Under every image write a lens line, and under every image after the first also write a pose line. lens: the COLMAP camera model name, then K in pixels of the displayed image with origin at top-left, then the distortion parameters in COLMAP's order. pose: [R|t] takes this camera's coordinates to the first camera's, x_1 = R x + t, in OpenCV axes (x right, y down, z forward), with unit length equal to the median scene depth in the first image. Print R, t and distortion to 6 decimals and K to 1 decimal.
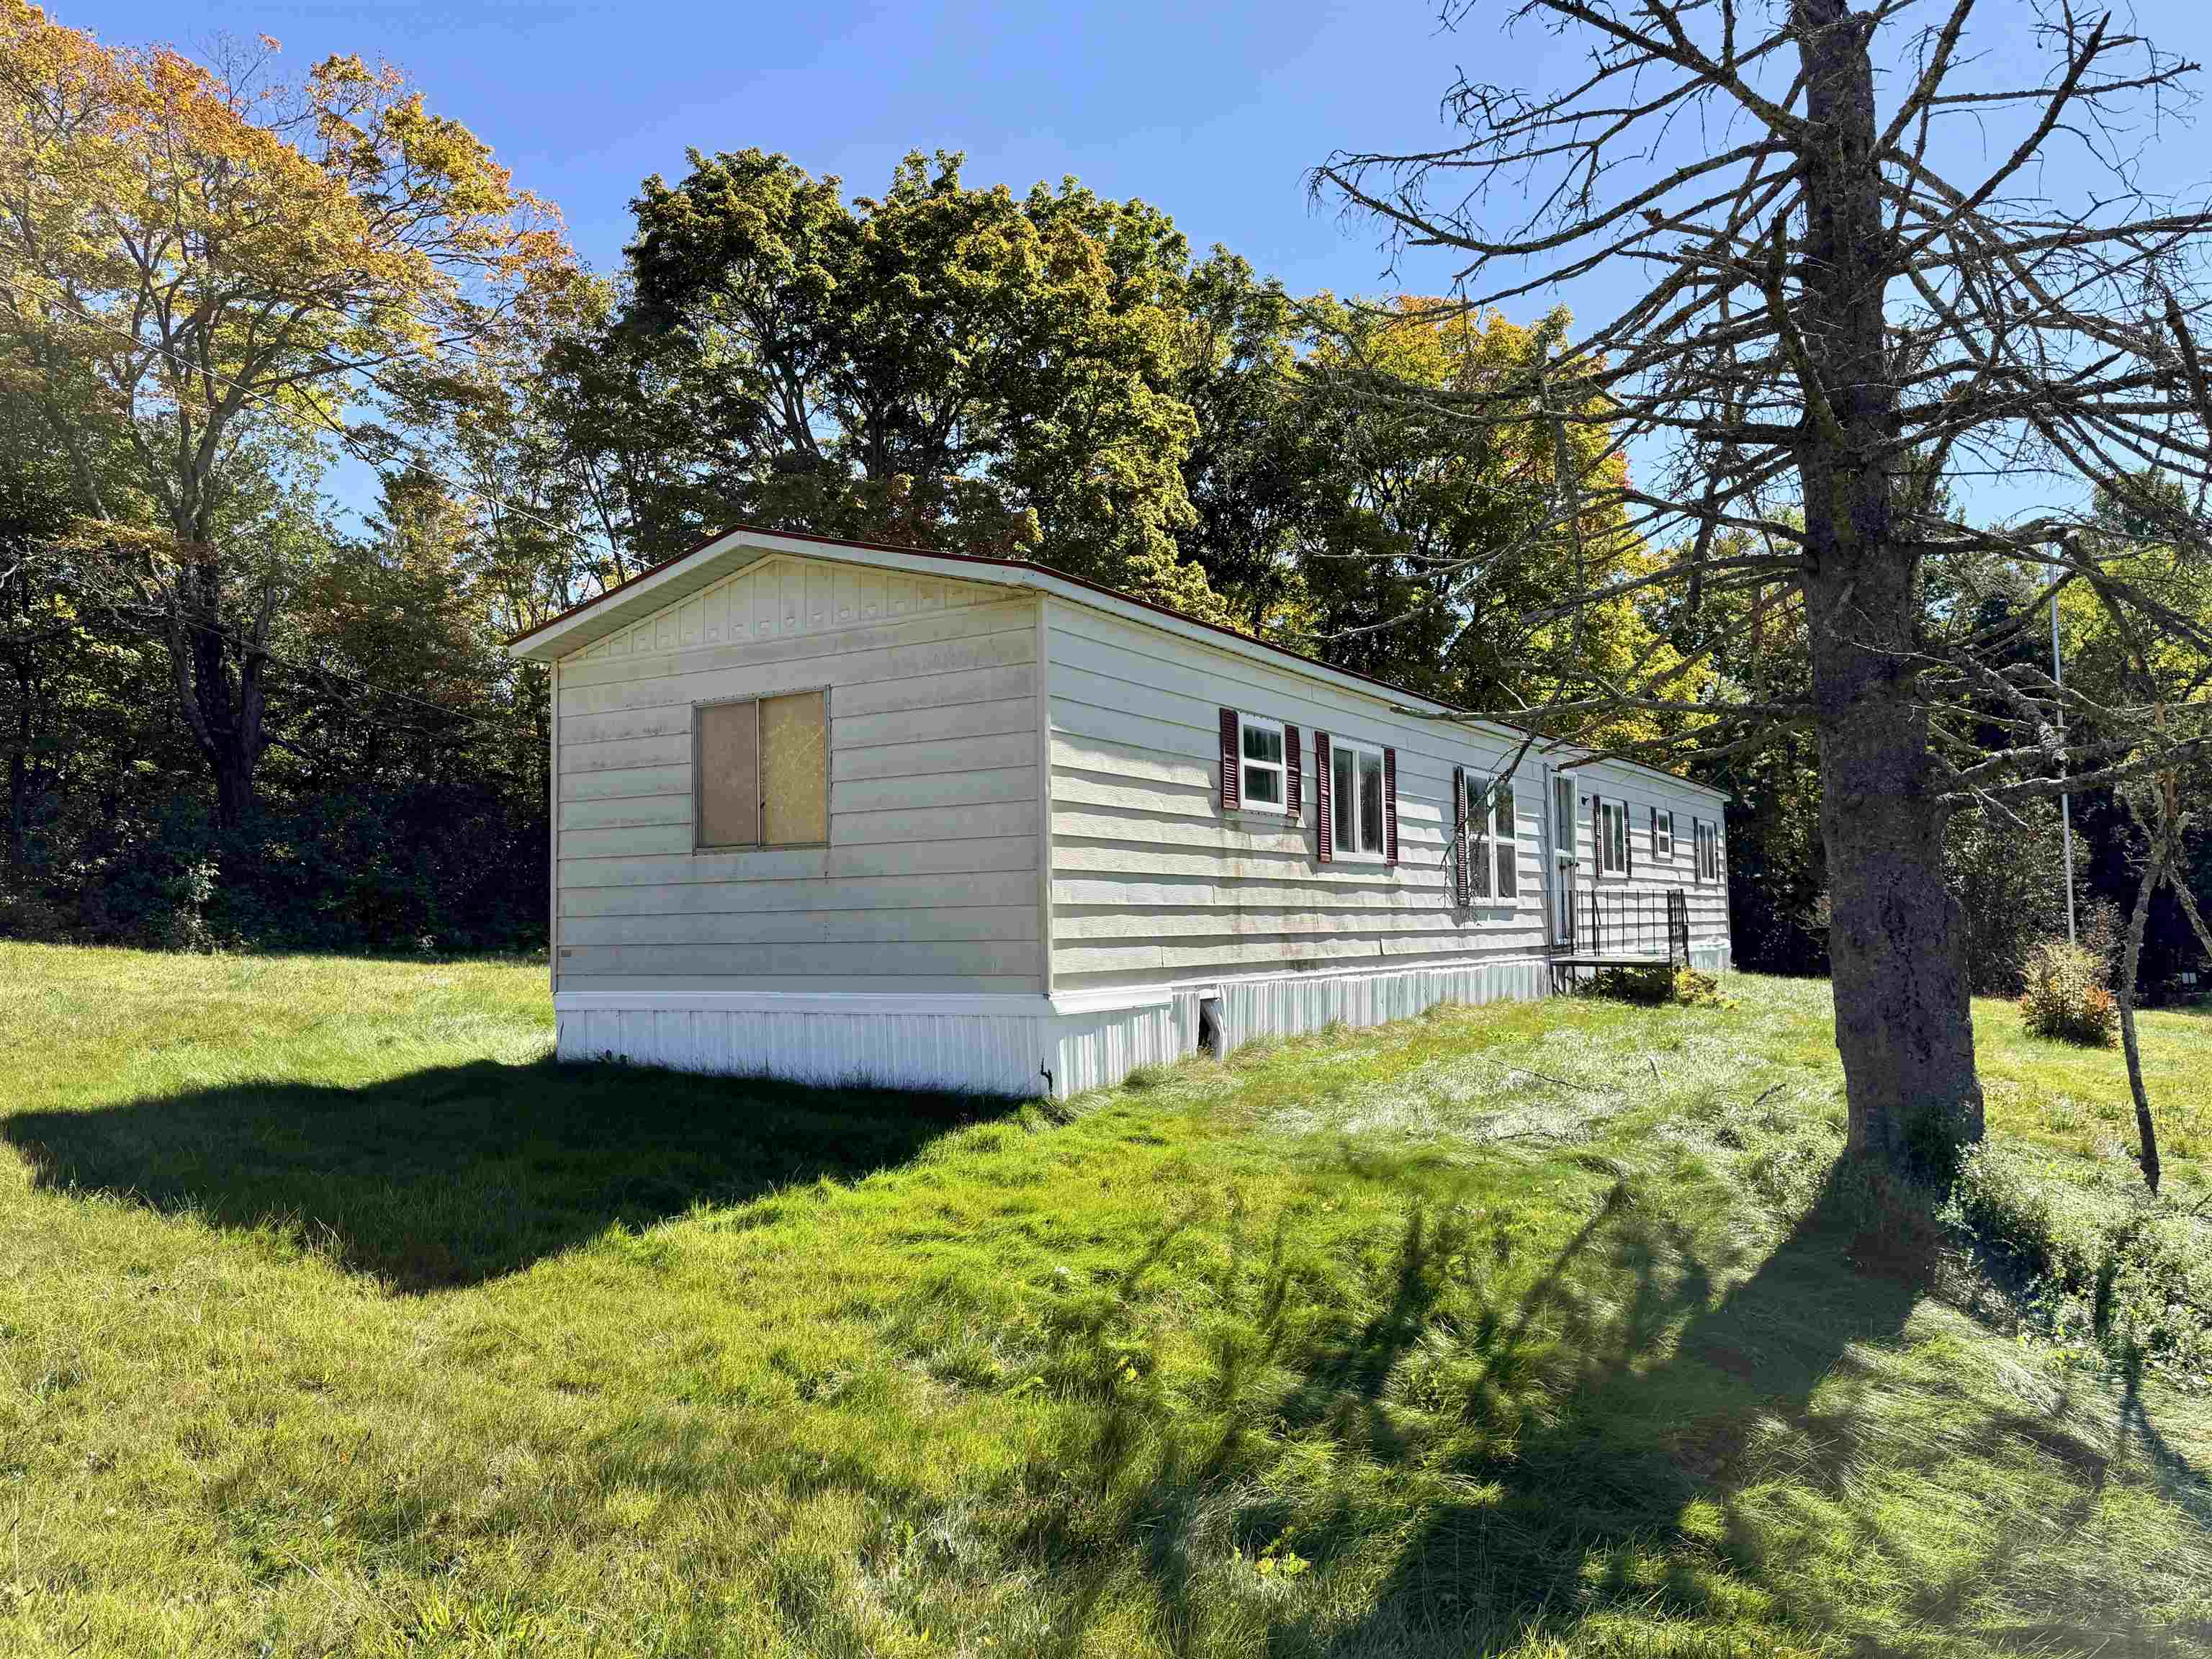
lens RADIAL K [[1584.5, 0, 1102.4], [0, 1584.5, 835.0], [0, 0, 1]] dist [0.013371, 0.001831]
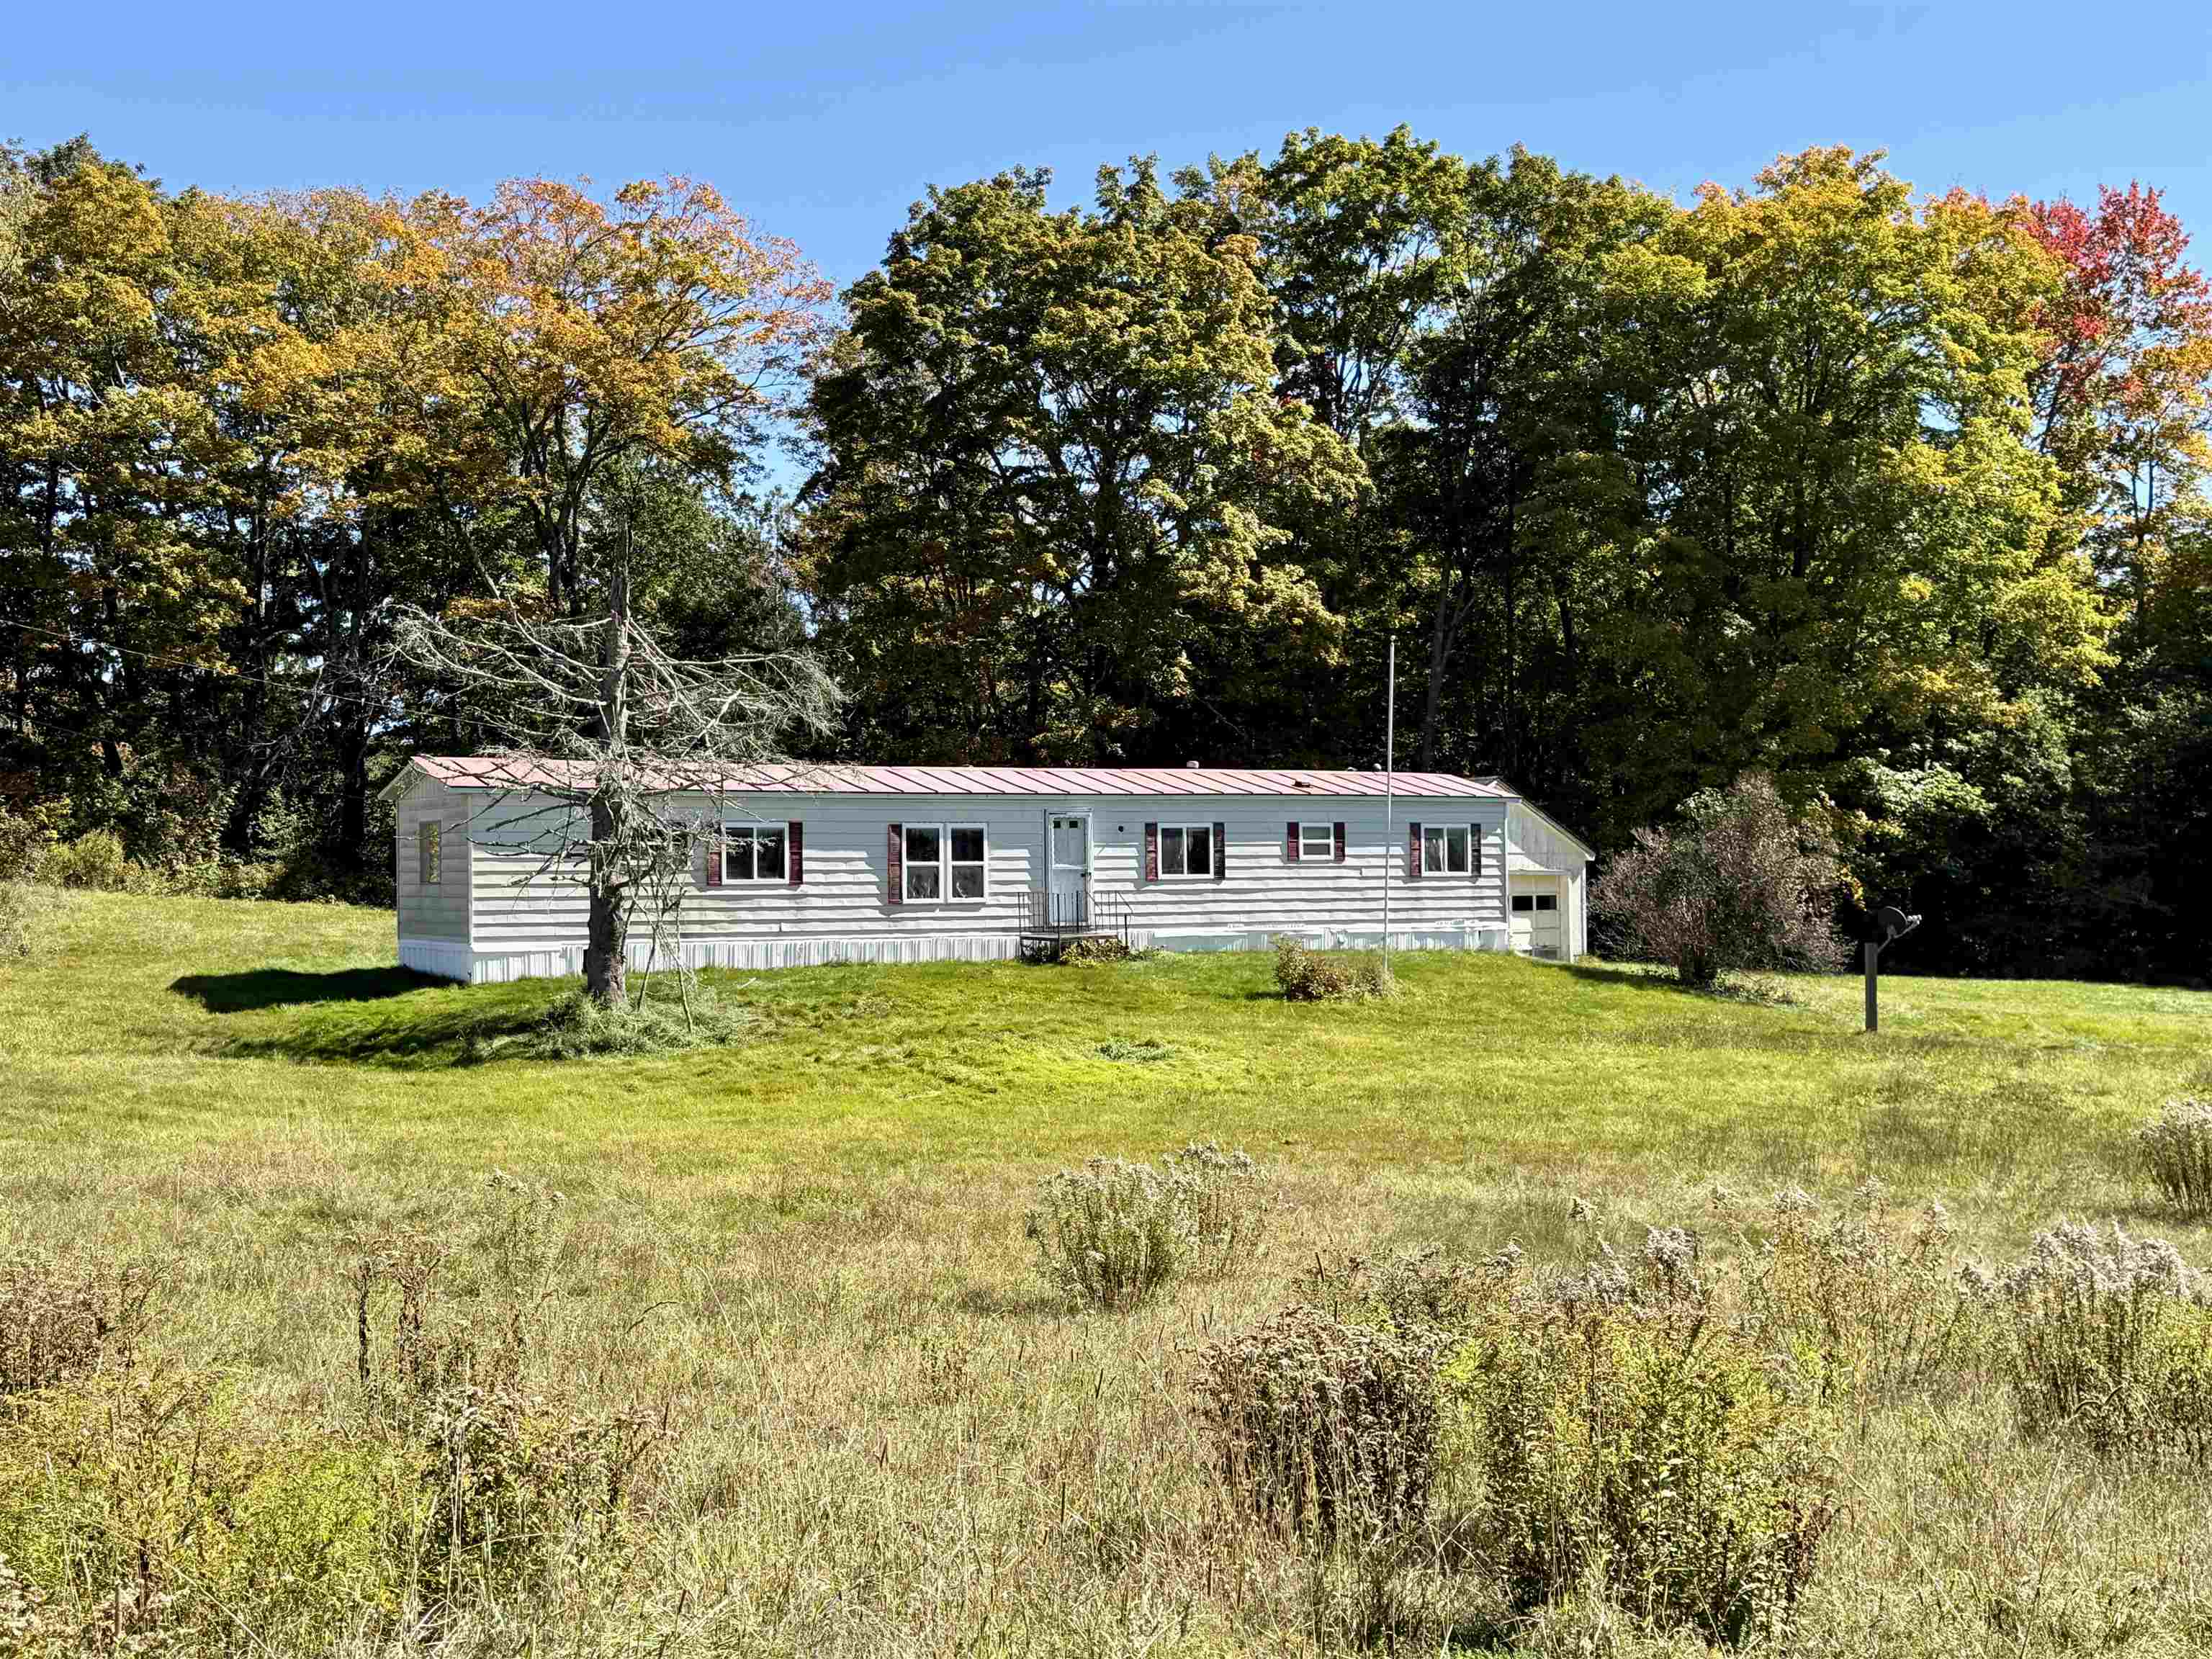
lens RADIAL K [[2561.6, 0, 1107.1], [0, 2561.6, 828.7], [0, 0, 1]] dist [-0.021332, 0.000000]
pose [[0.872866, 0.028986, -0.487099, 2.203313], [0.005713, 0.997559, 0.069599, -0.285408], [0.487927, -0.063533, 0.870569, -1.637199]]
